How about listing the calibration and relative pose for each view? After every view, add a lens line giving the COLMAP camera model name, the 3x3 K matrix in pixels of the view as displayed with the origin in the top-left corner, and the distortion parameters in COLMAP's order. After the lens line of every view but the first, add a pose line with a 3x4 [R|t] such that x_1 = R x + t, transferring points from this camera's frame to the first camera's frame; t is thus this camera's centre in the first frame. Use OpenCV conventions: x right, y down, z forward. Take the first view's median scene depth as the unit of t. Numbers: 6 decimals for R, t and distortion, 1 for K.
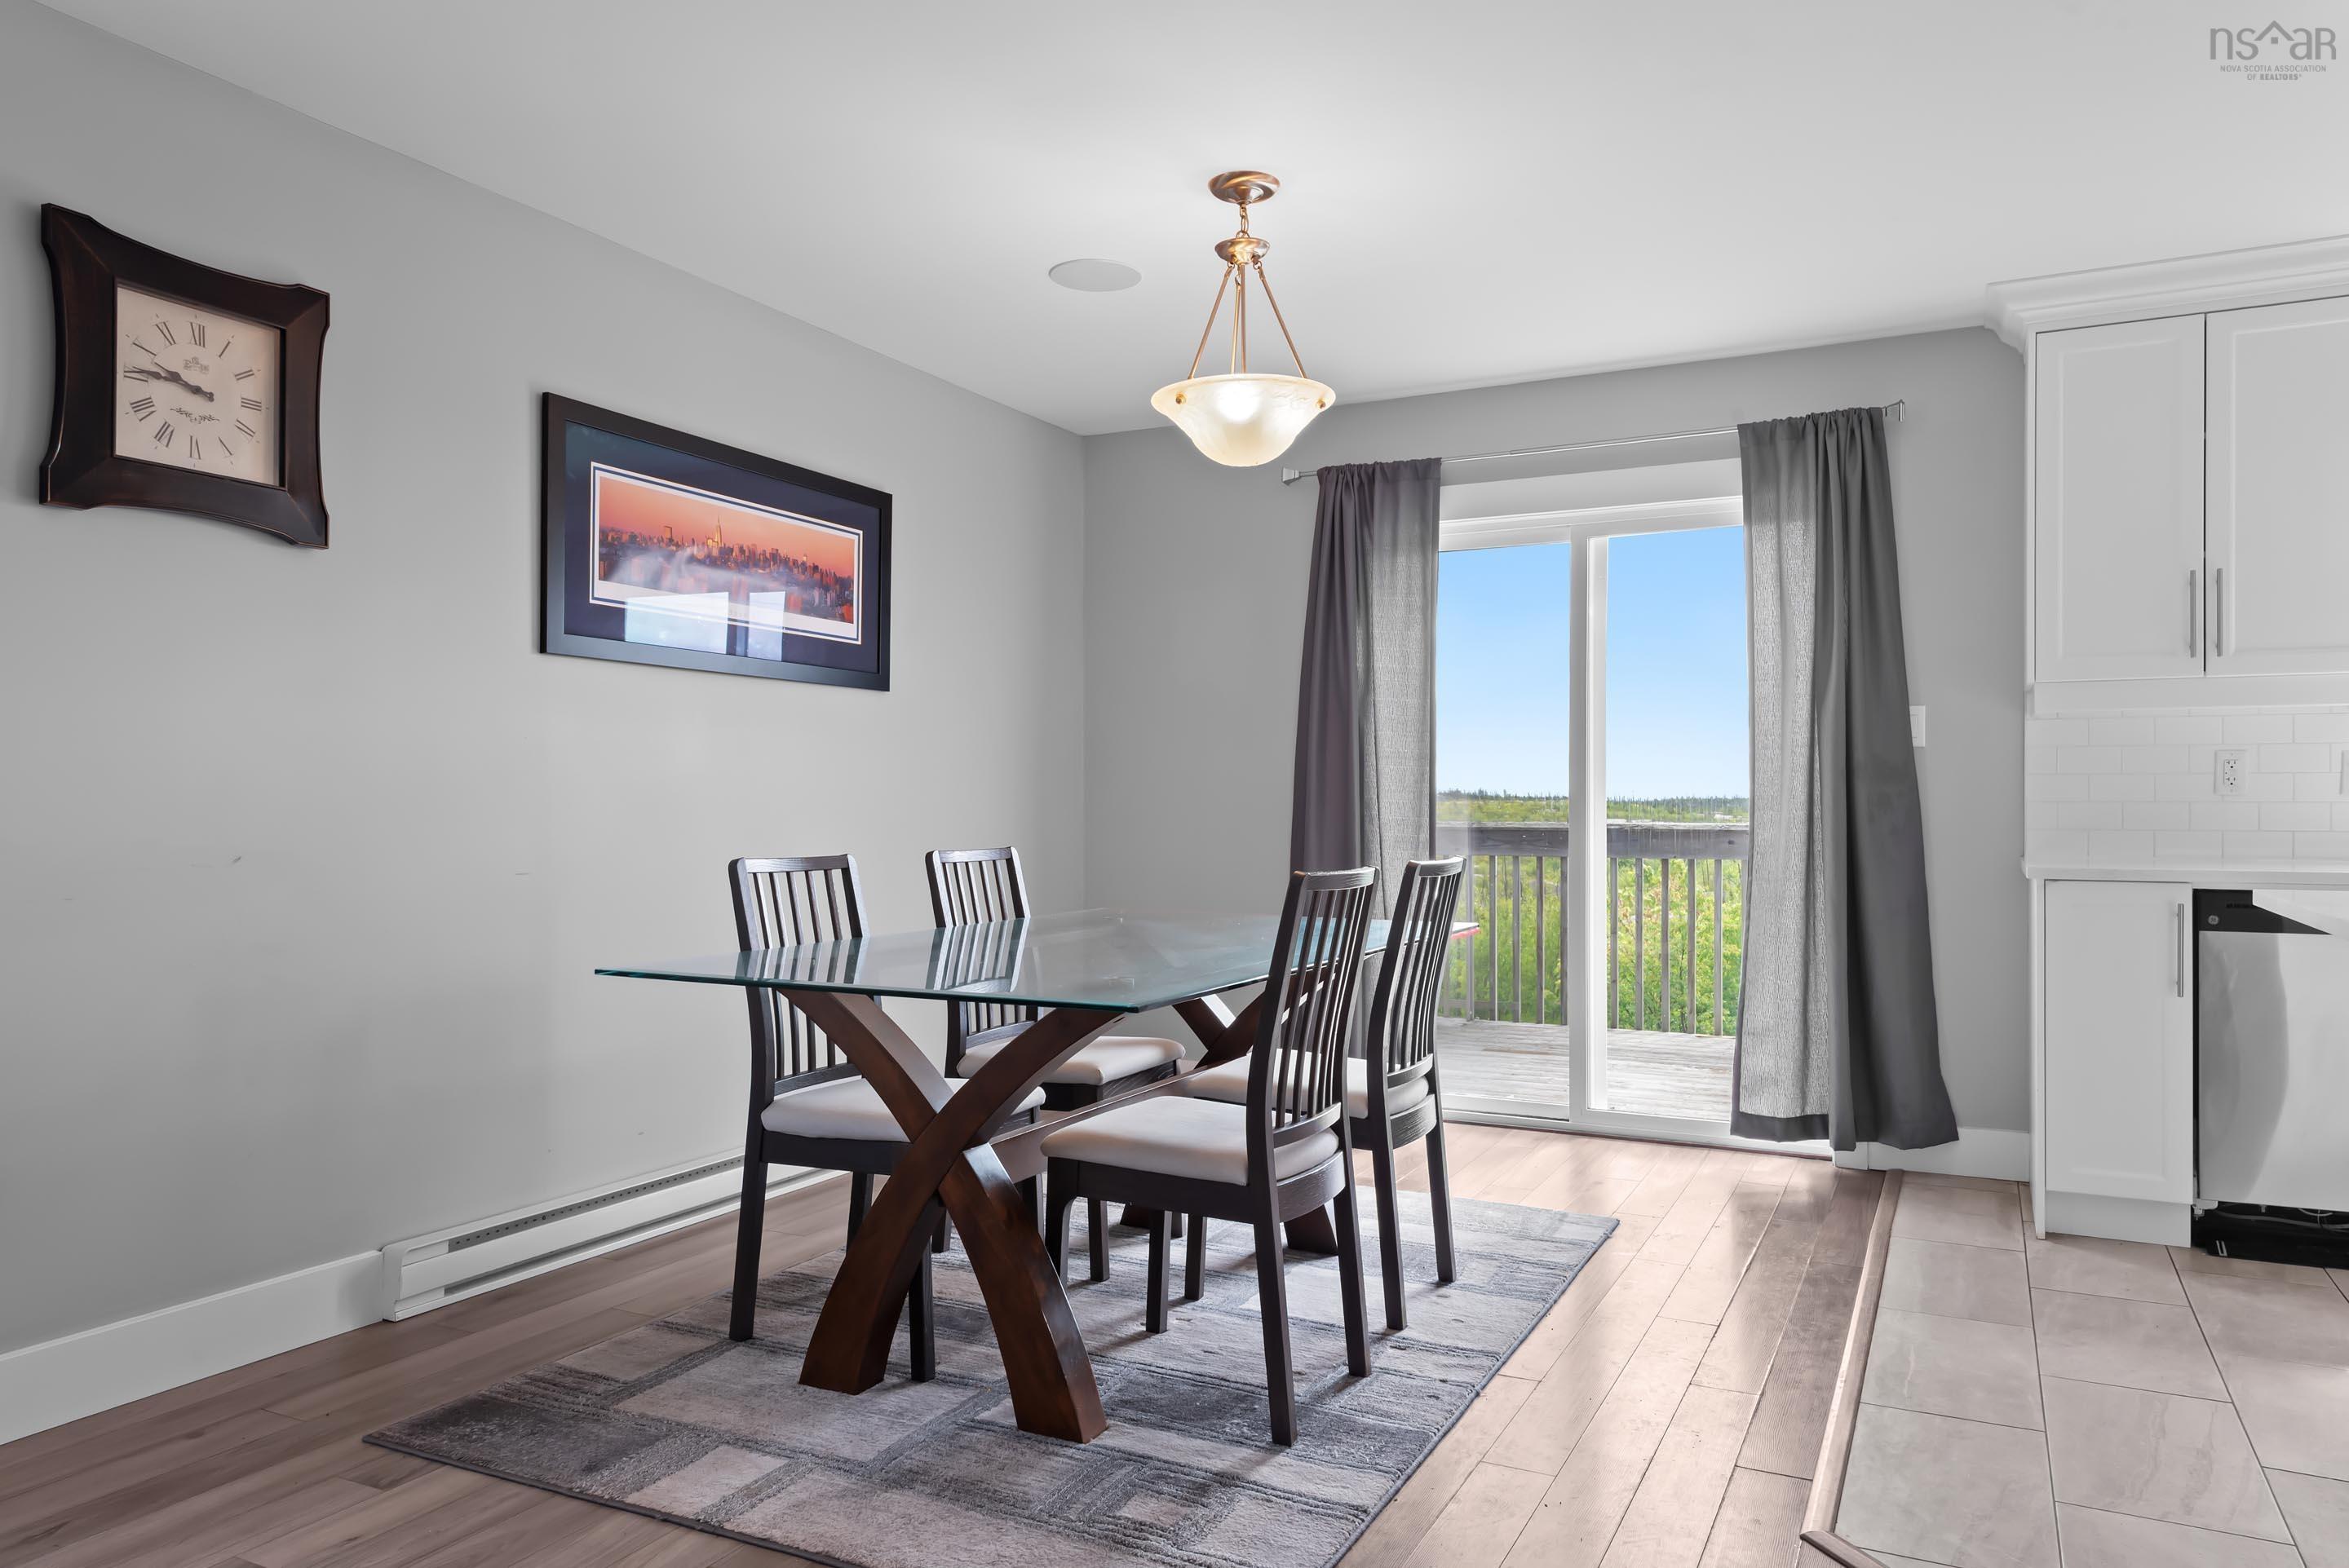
lens RADIAL K [[1559.6, 0, 1183.1], [0, 1559.6, 793.0], [0, 0, 1]] dist [0.029622, -0.010842]
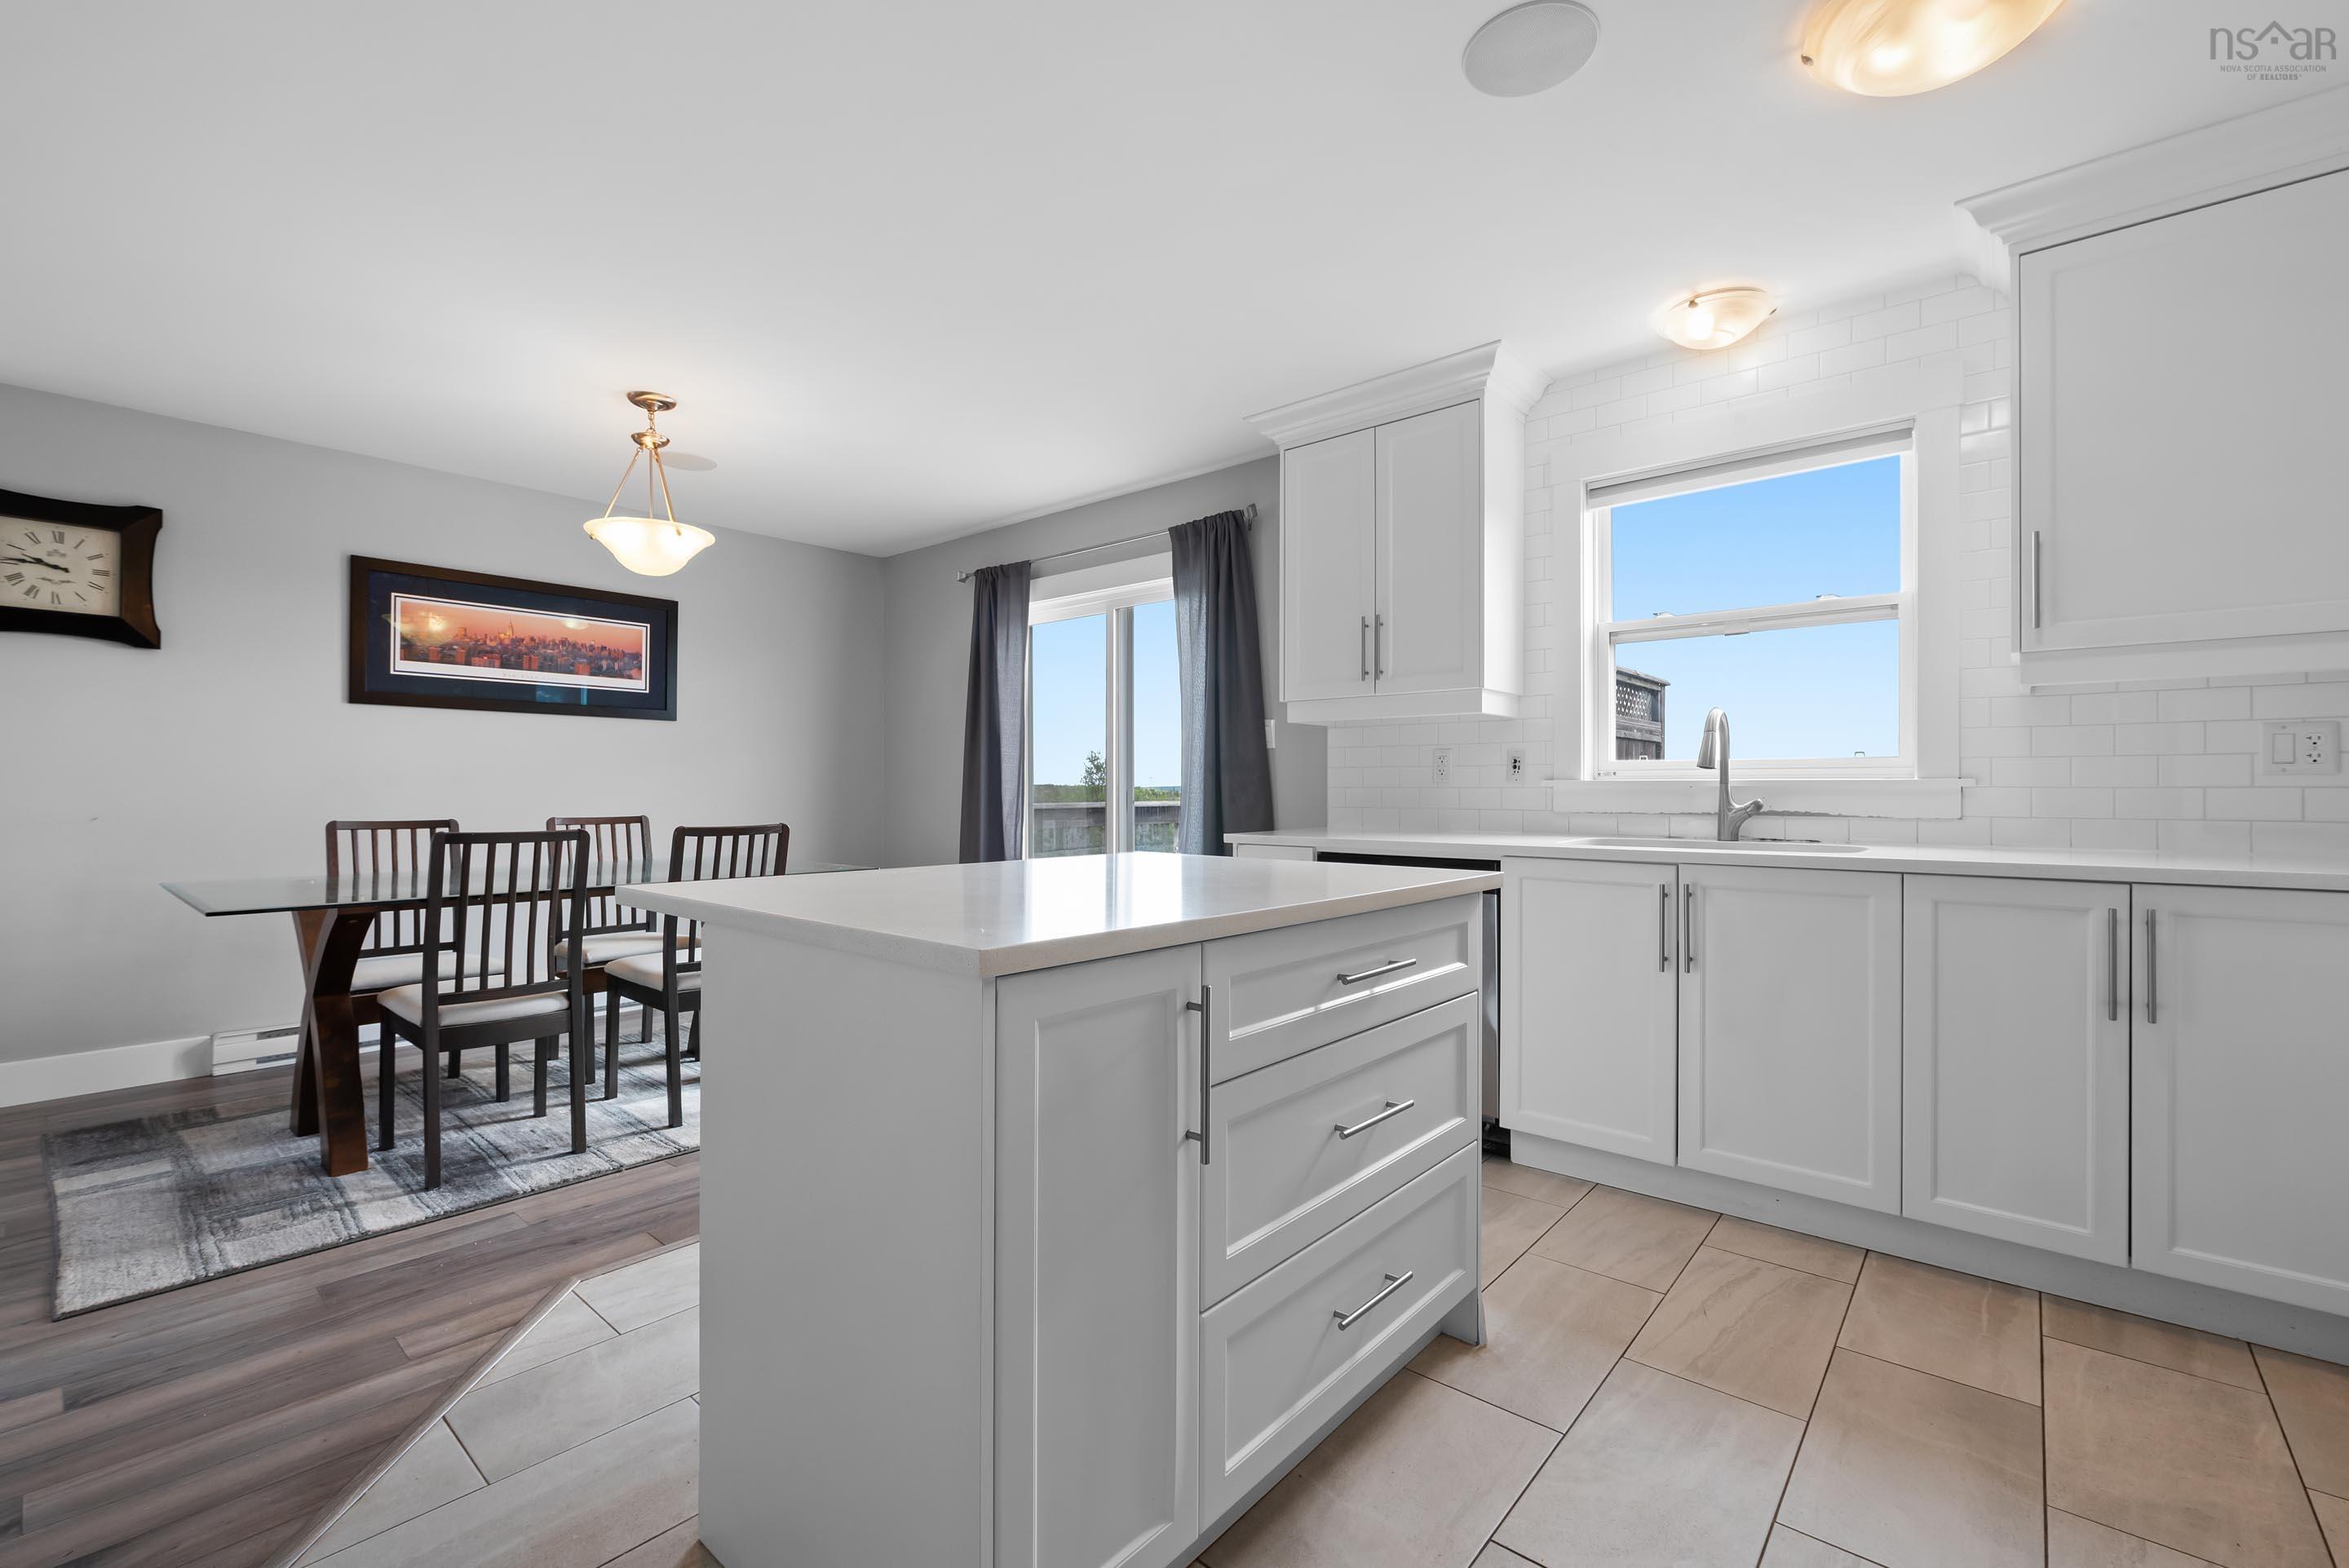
lens RADIAL K [[991.2, 0, 1173.2], [0, 991.2, 784.0], [0, 0, 1]] dist [-0.003869, 0.000211]
pose [[0.970988, -0.001425, -0.239124, 0.728895], [0.001447, 0.999999, -0.000087, 0.002462], [0.239124, -0.000262, 0.970989, 0.142434]]
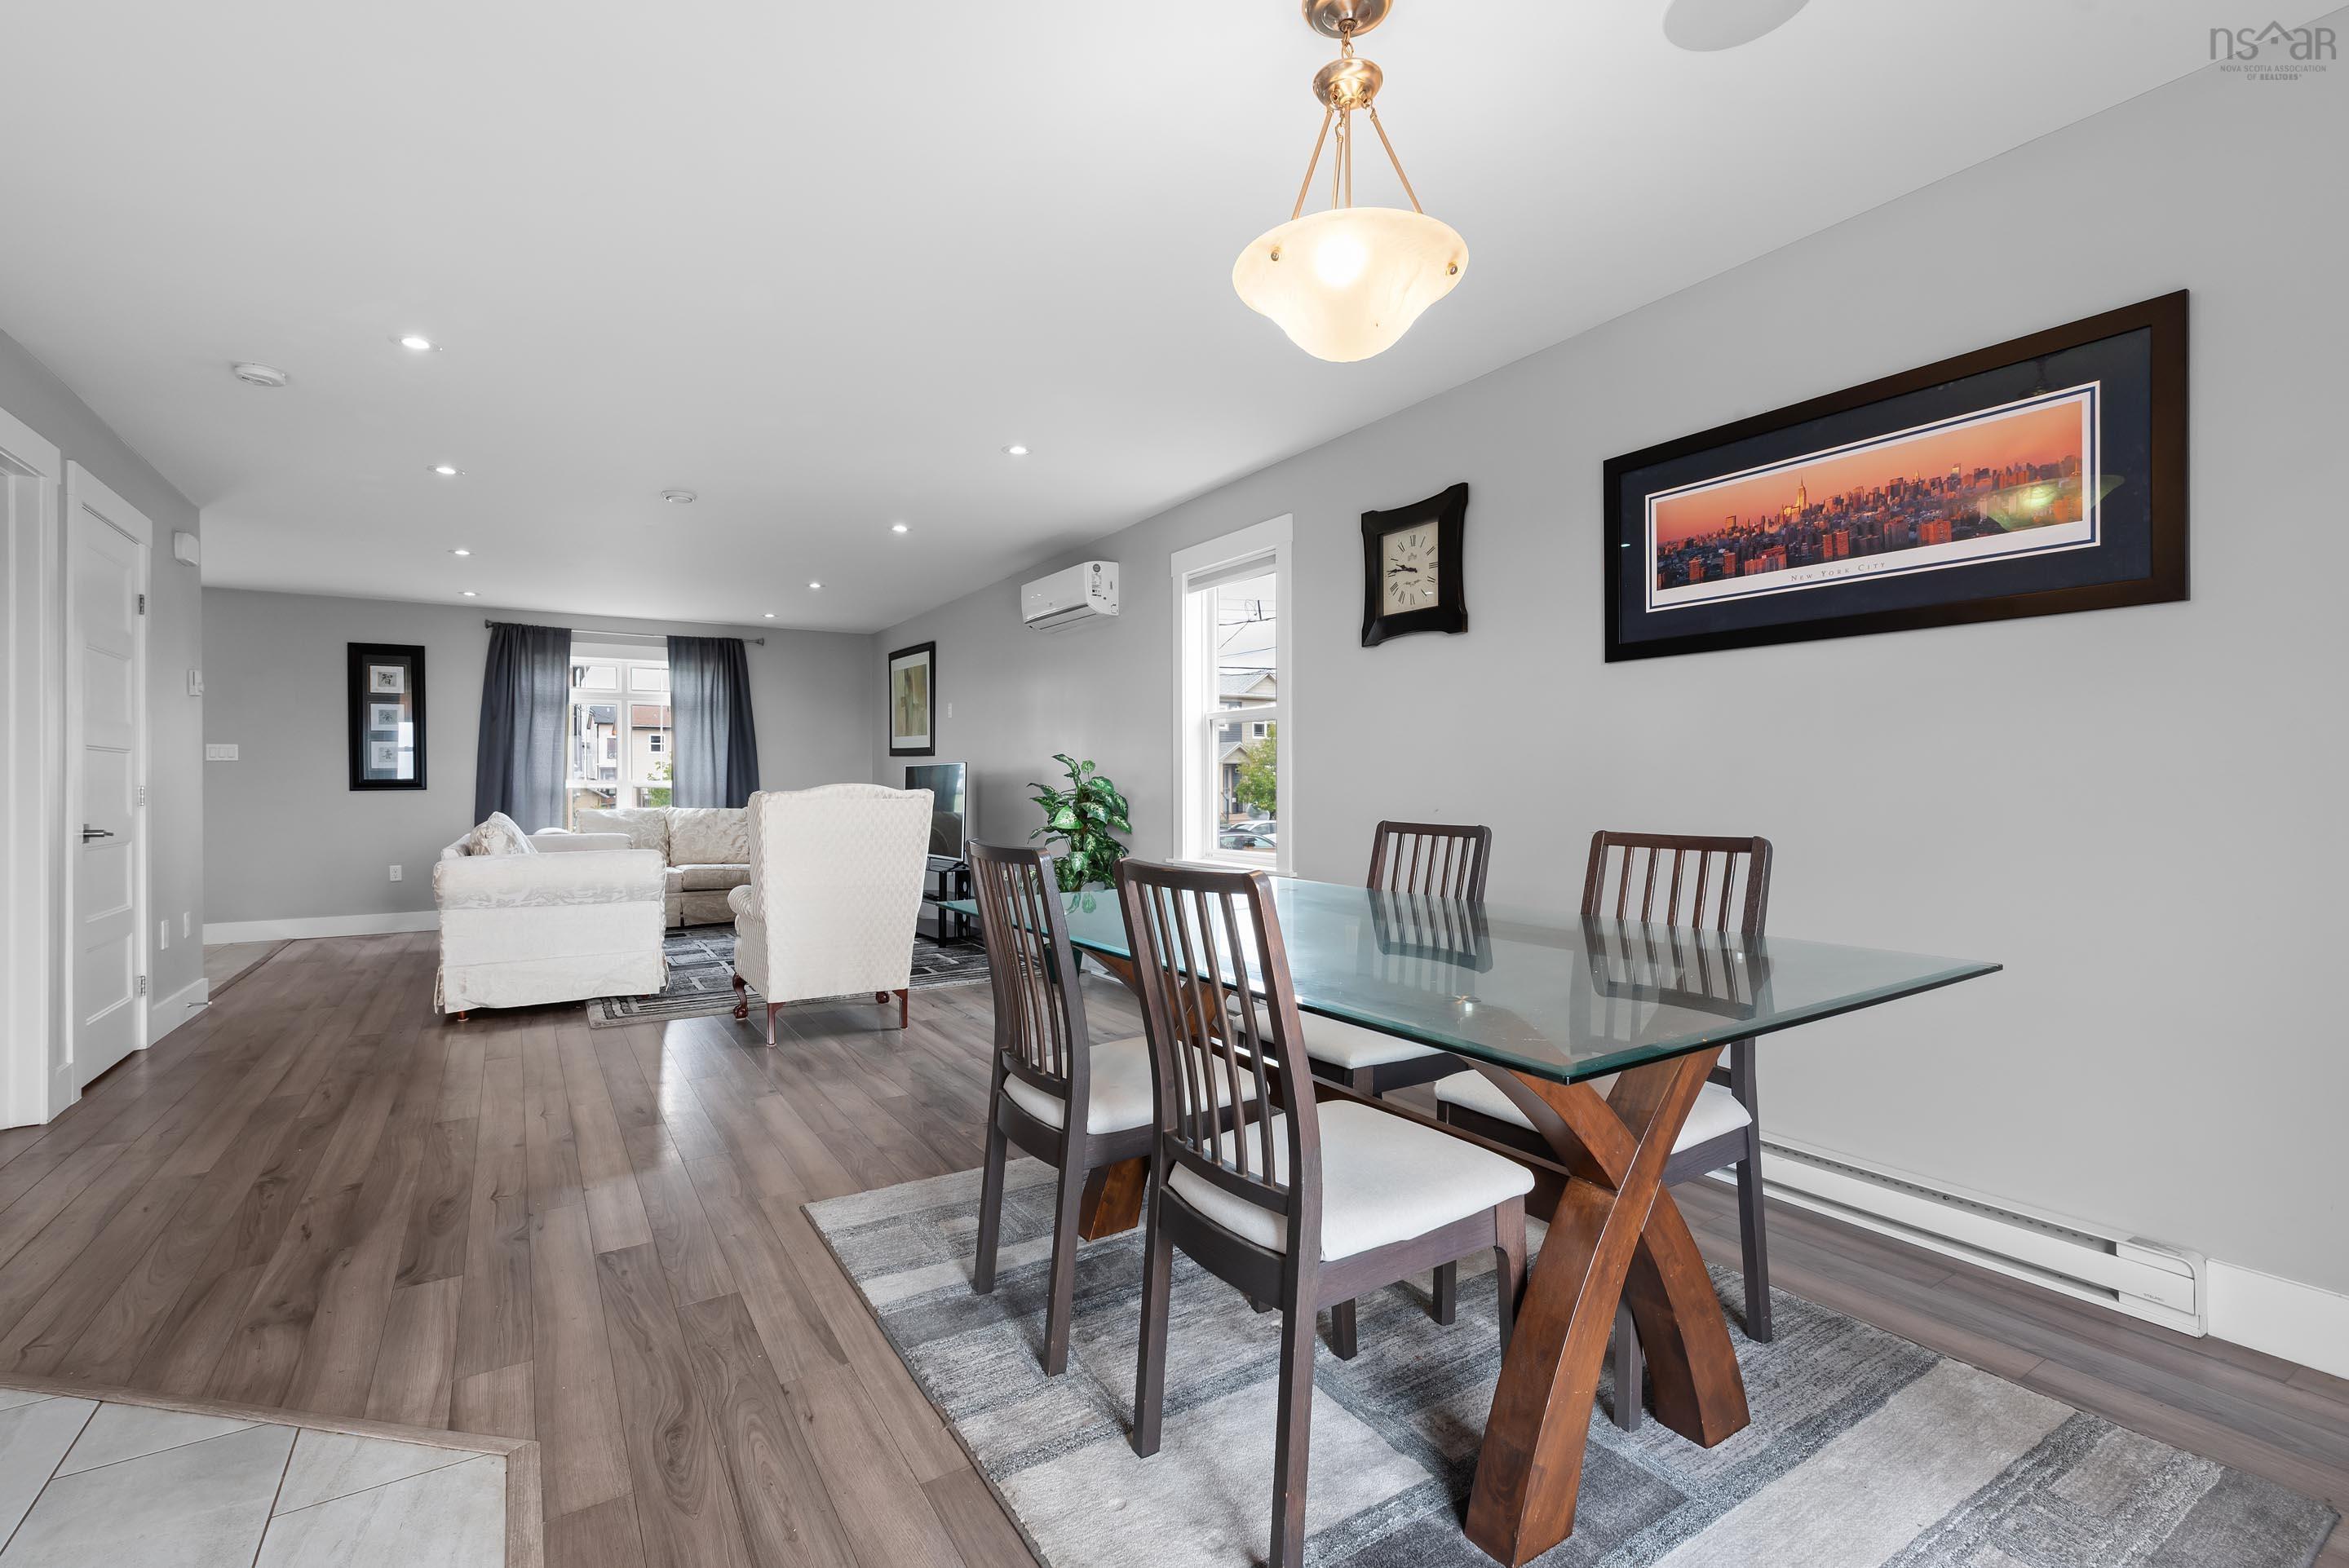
lens RADIAL K [[1046.9, 0, 1194.5], [0, 1046.9, 778.2], [0, 0, 1]] dist [0.003926, 0.000760]
pose [[-0.506814, 0.002560, -0.862052, 0.495042], [0.013082, 0.999903, -0.004722, 0.005420], [0.861956, -0.013671, -0.506798, 1.109402]]
